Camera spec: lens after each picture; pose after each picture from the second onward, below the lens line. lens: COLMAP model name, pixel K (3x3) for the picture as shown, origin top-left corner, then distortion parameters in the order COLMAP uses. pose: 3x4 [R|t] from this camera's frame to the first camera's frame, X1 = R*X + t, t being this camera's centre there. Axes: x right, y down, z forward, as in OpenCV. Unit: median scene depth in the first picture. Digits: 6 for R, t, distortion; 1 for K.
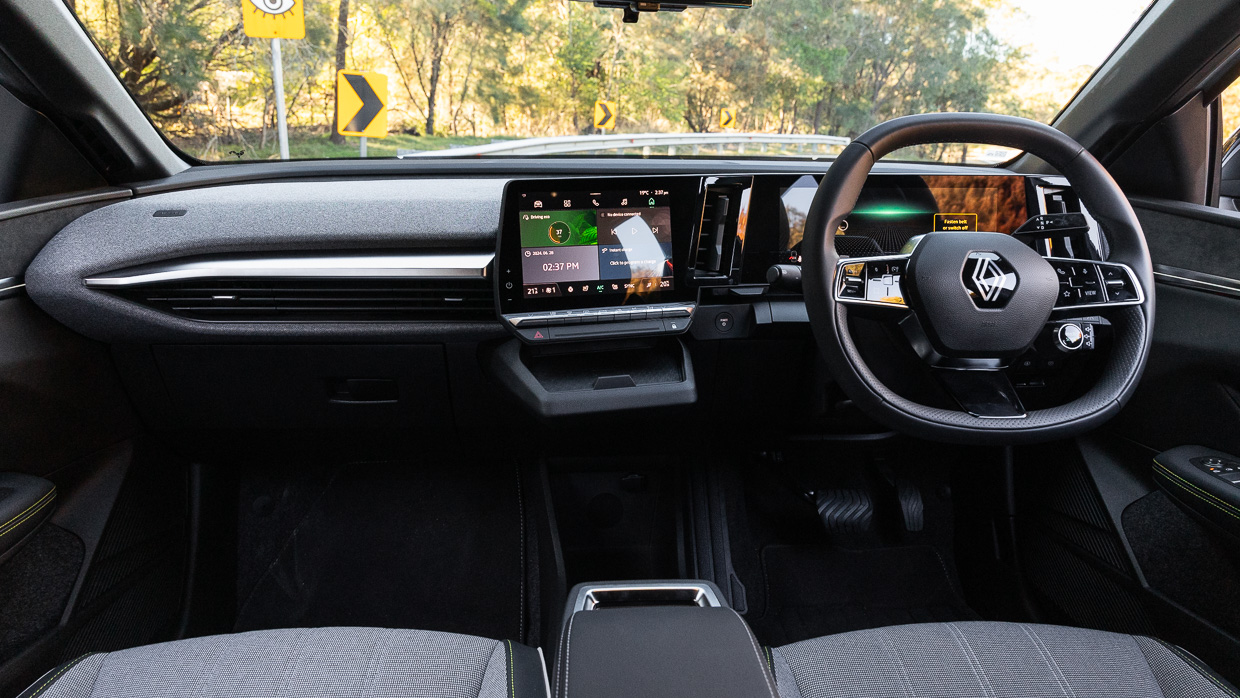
lens RADIAL K [[832.5, 0, 664.5], [0, 832.5, 324.5], [0, 0, 1]] dist [0.015694, -0.000806]
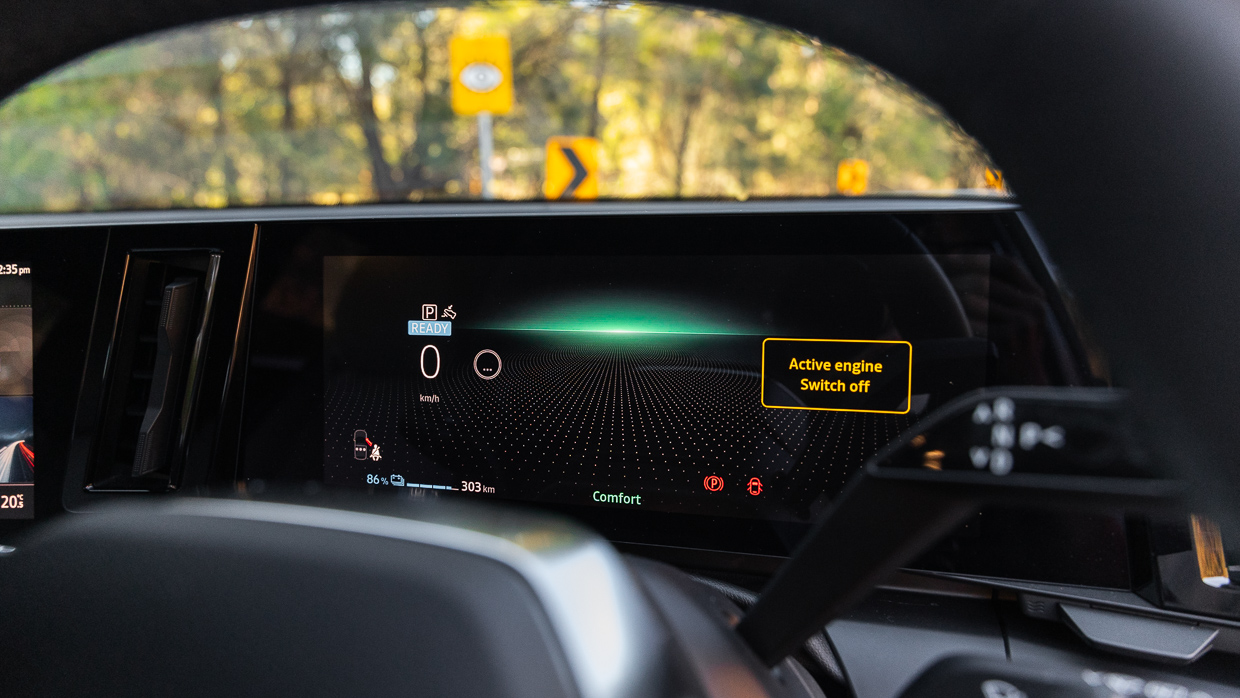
lens RADIAL K [[832.5, 0, 620.5], [0, 832.5, 343.6], [0, 0, 1]] dist [0.015694, -0.000806]
pose [[0.938084, 0.031387, -0.344983, 0.412134], [-0.050372, 0.997661, -0.046205, -0.122461], [0.342726, 0.060722, 0.937471, 0.746144]]
